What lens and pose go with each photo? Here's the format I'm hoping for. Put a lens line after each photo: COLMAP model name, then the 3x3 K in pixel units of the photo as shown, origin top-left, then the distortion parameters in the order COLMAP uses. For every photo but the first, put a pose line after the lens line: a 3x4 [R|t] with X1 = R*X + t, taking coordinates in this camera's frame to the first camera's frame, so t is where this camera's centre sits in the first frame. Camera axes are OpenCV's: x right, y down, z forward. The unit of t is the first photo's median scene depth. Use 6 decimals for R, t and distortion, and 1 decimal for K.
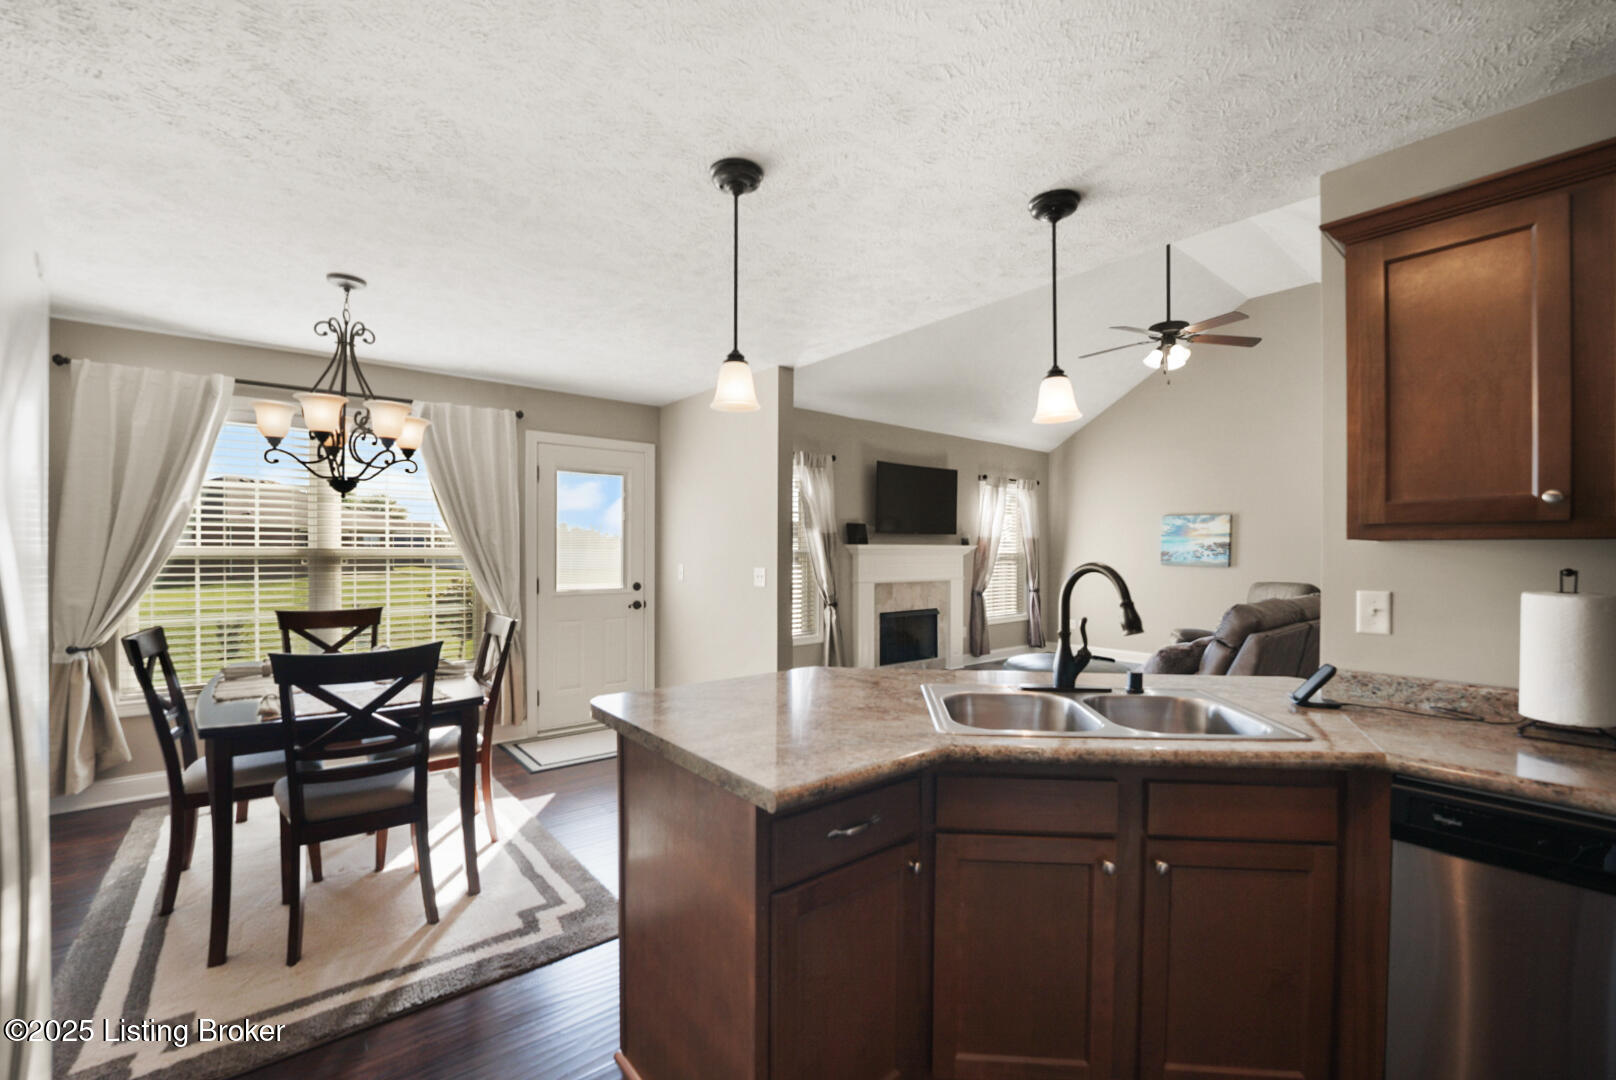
lens RADIAL K [[664.9, 0, 817.3], [0, 664.9, 552.4], [0, 0, 1]] dist [-0.024399, -0.000122]
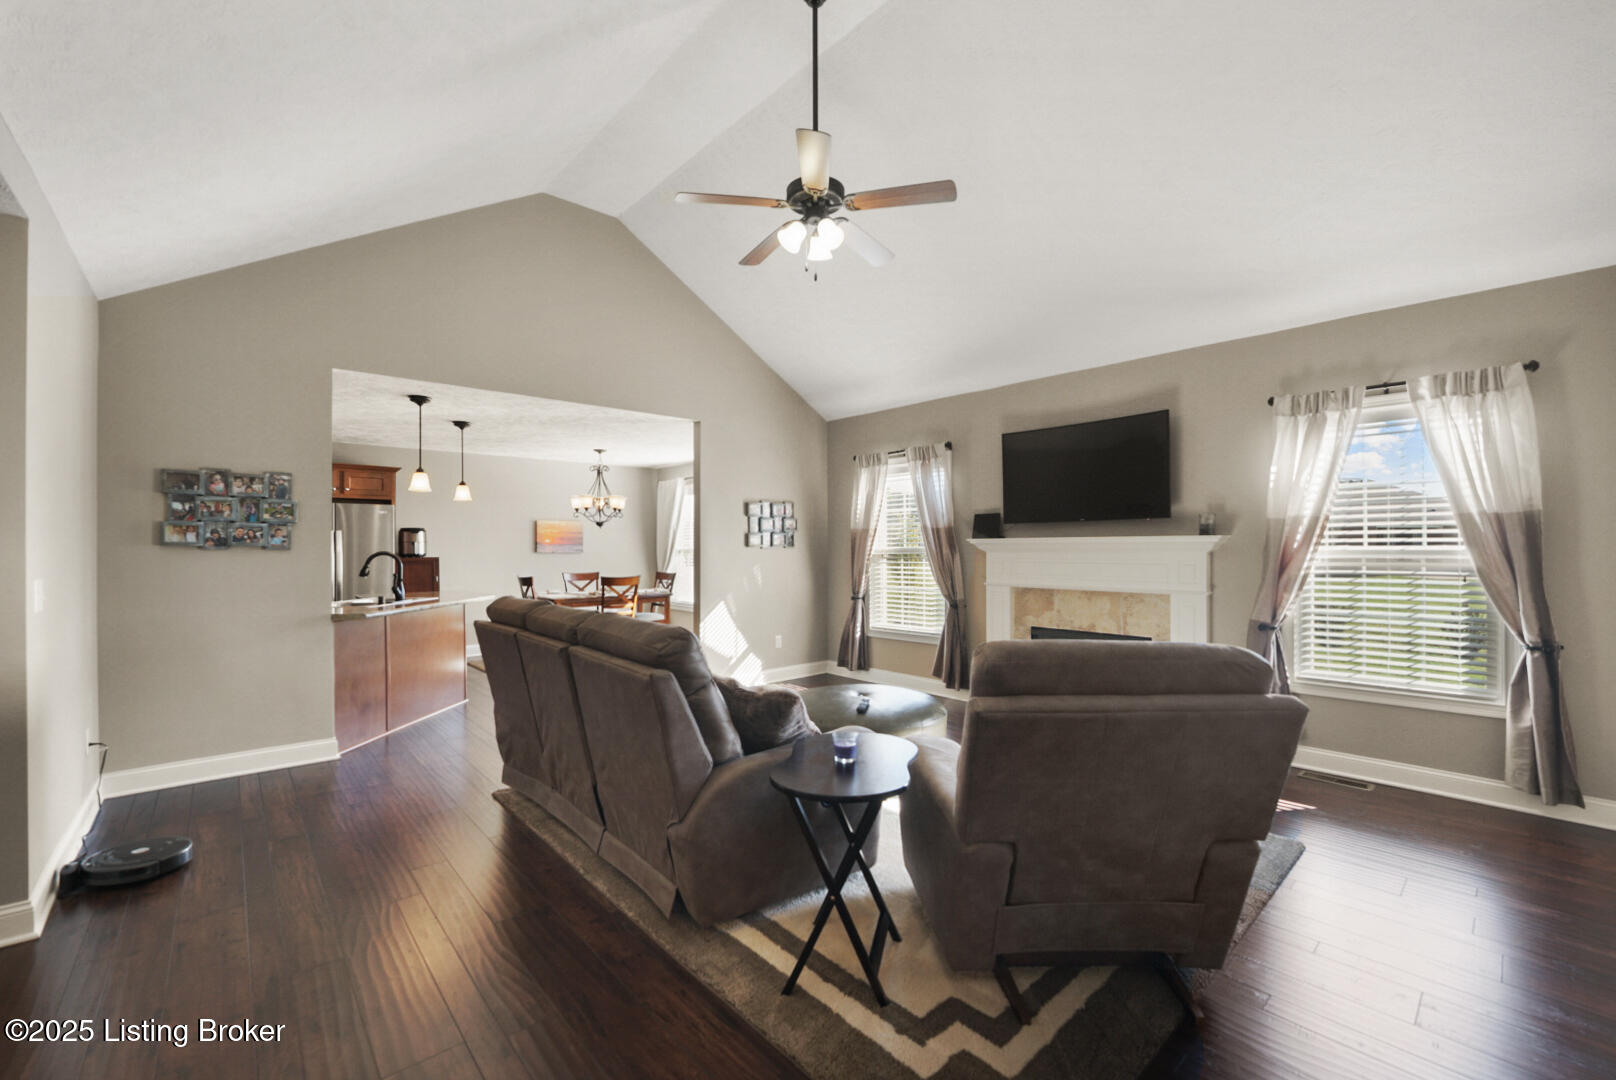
lens RADIAL K [[663.5, 0, 807.2], [0, 663.5, 549.4], [0, 0, 1]] dist [-0.023562, -0.000308]
pose [[0.044935, -0.001146, -0.998989, 0.809793], [-0.001315, 0.999998, -0.001207, 0.002324], [0.998989, 0.001368, 0.044934, 0.669134]]
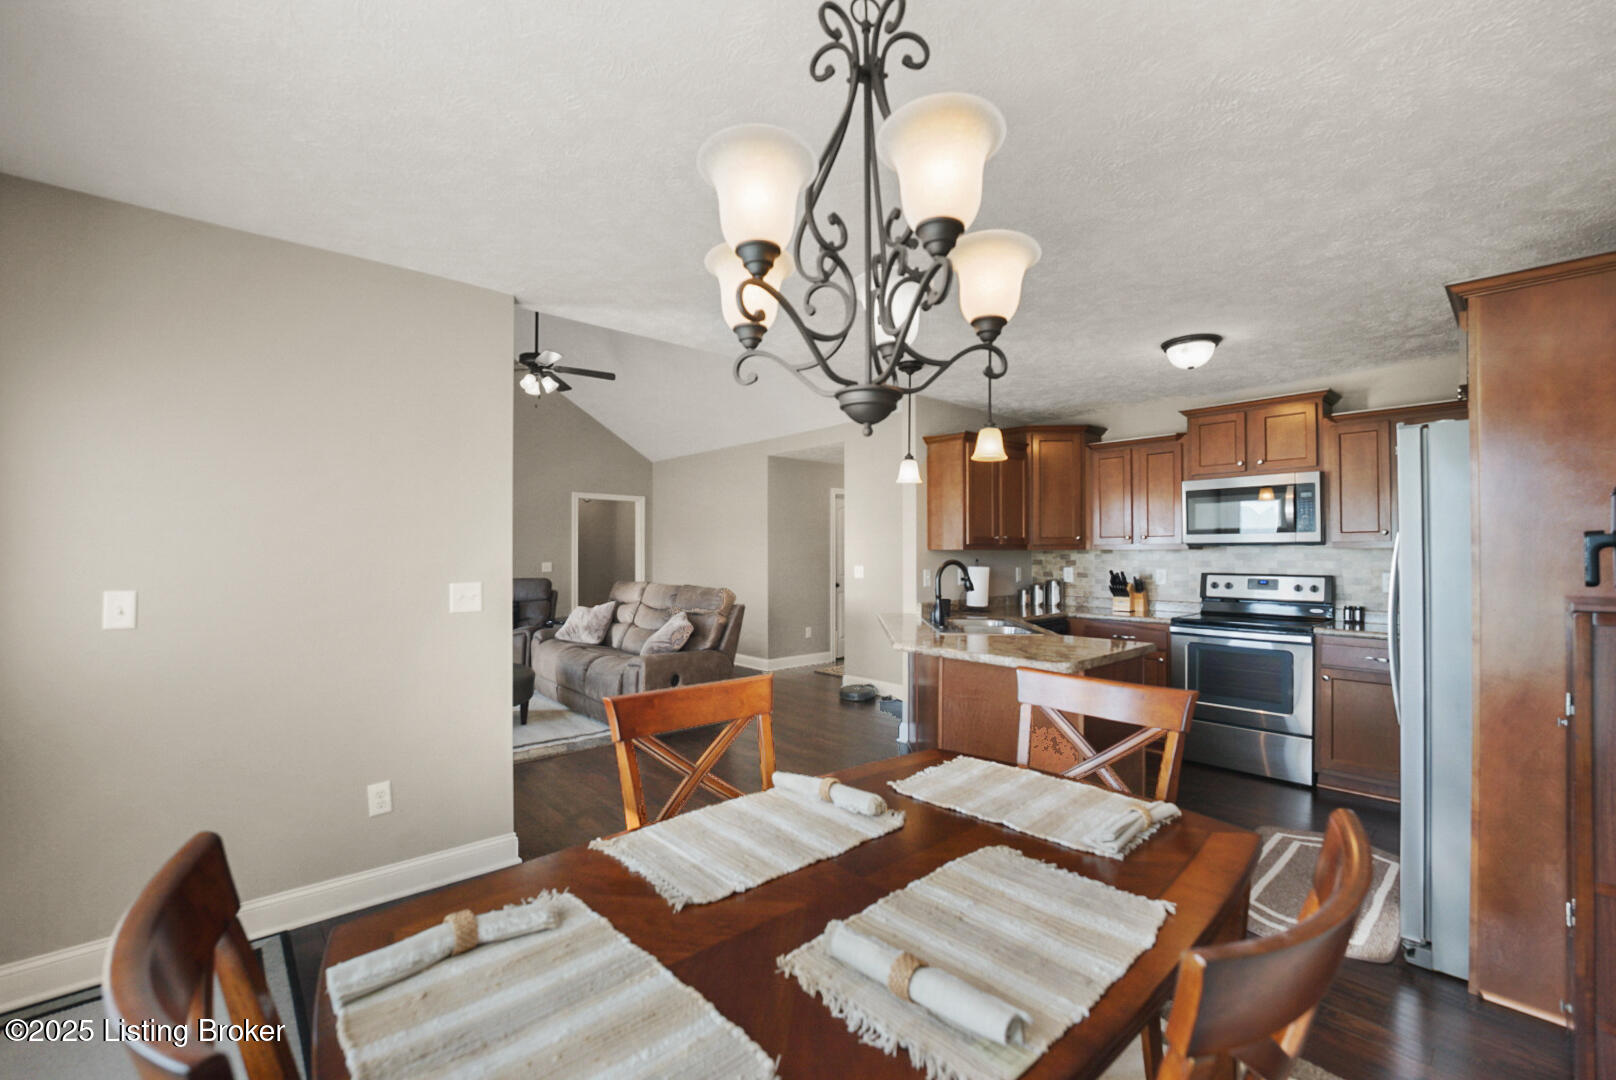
lens RADIAL K [[666.9, 0, 806.1], [0, 666.9, 558.6], [0, 0, 1]] dist [-0.020241, -0.000091]
pose [[-0.042329, -0.012641, 0.999024, -0.439227], [0.003574, 0.999912, 0.012804, -0.004378], [-0.999097, 0.004113, -0.042280, 0.405052]]
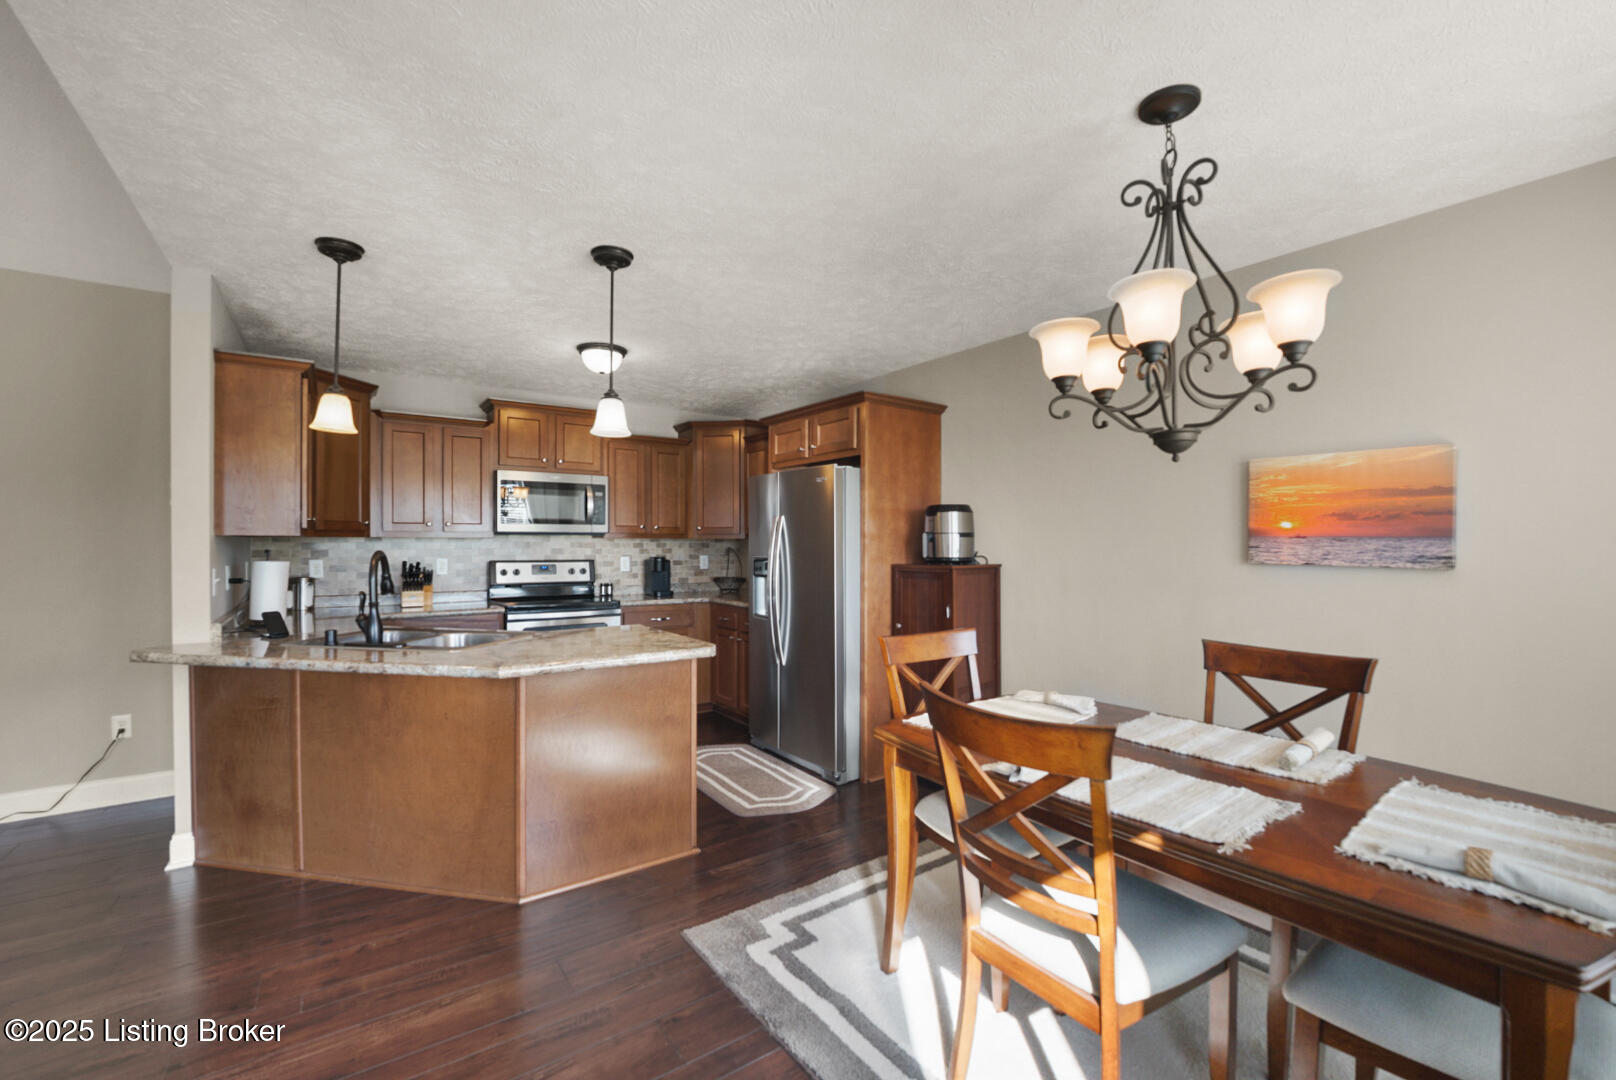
lens RADIAL K [[663.5, 0, 807.2], [0, 663.5, 549.4], [0, 0, 1]] dist [-0.023562, -0.000308]
pose [[-0.997753, -0.007345, 0.066592, -0.163522], [-0.006443, 0.999885, 0.013753, -0.003294], [-0.066685, 0.013293, -0.997686, 0.624920]]
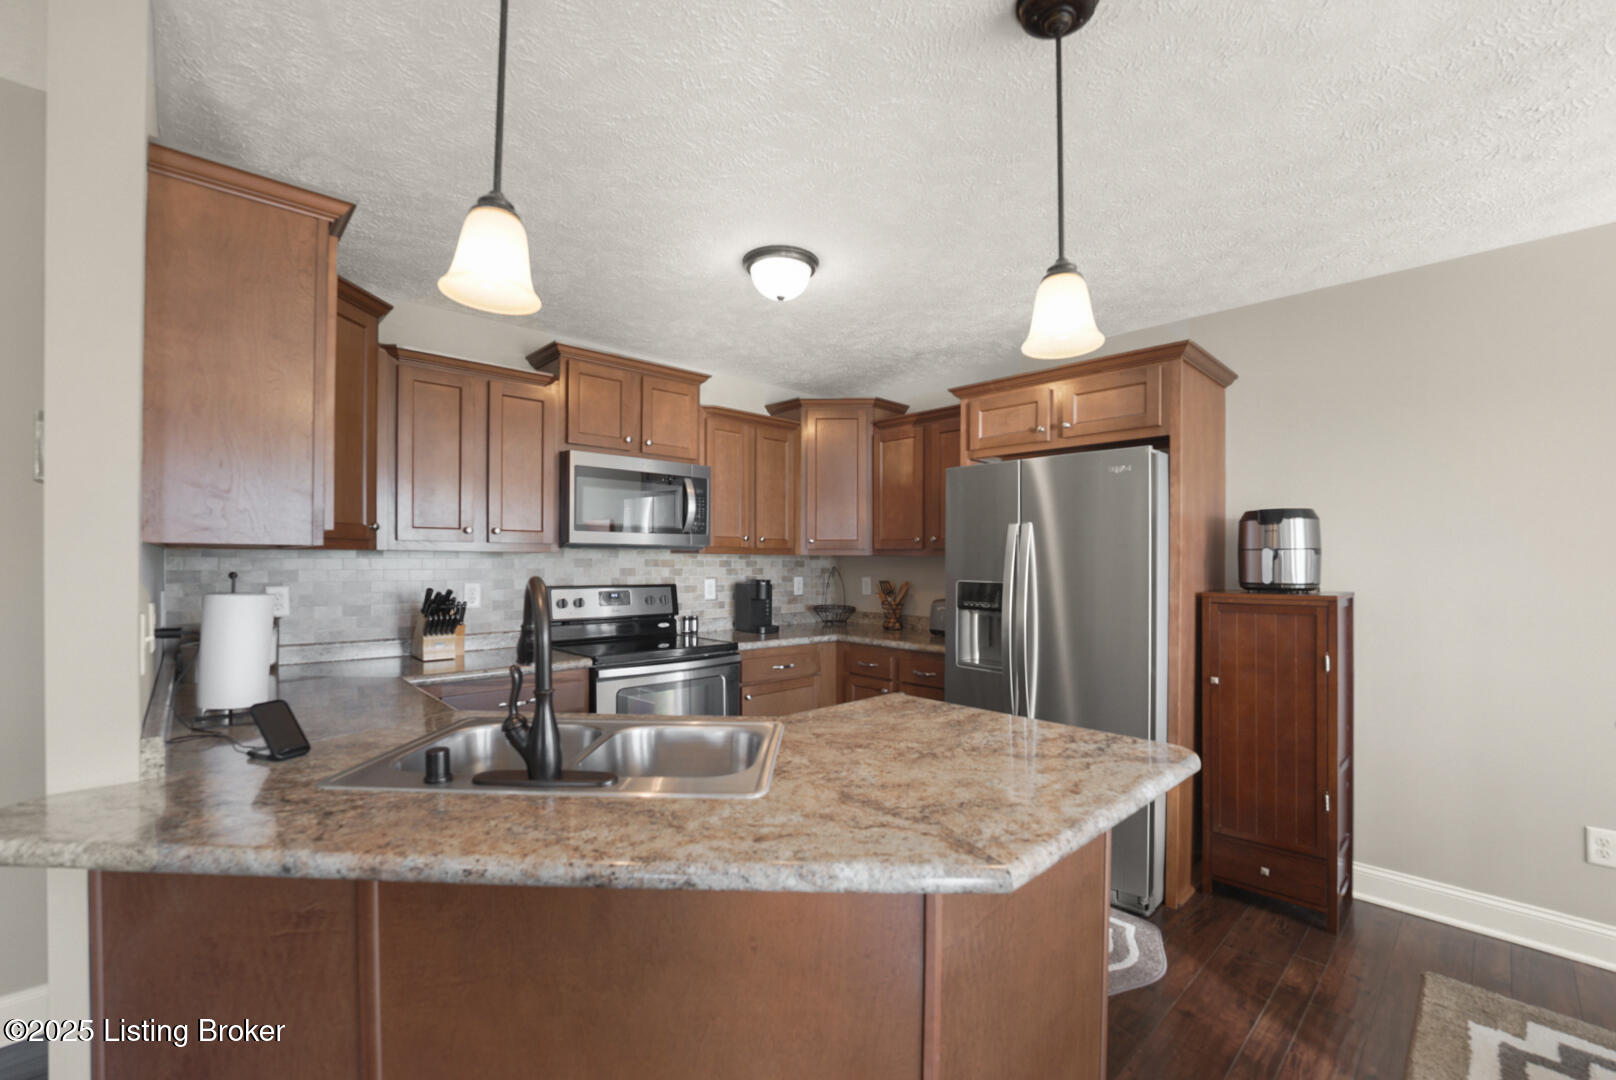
lens RADIAL K [[671.2, 0, 811.5], [0, 671.2, 563.2], [0, 0, 1]] dist [-0.021856, 0.000319]
pose [[-0.997404, -0.010538, -0.071234, 0.048074], [-0.011091, 0.999911, 0.007374, -0.001687], [0.071150, 0.008145, -0.997432, 0.451822]]
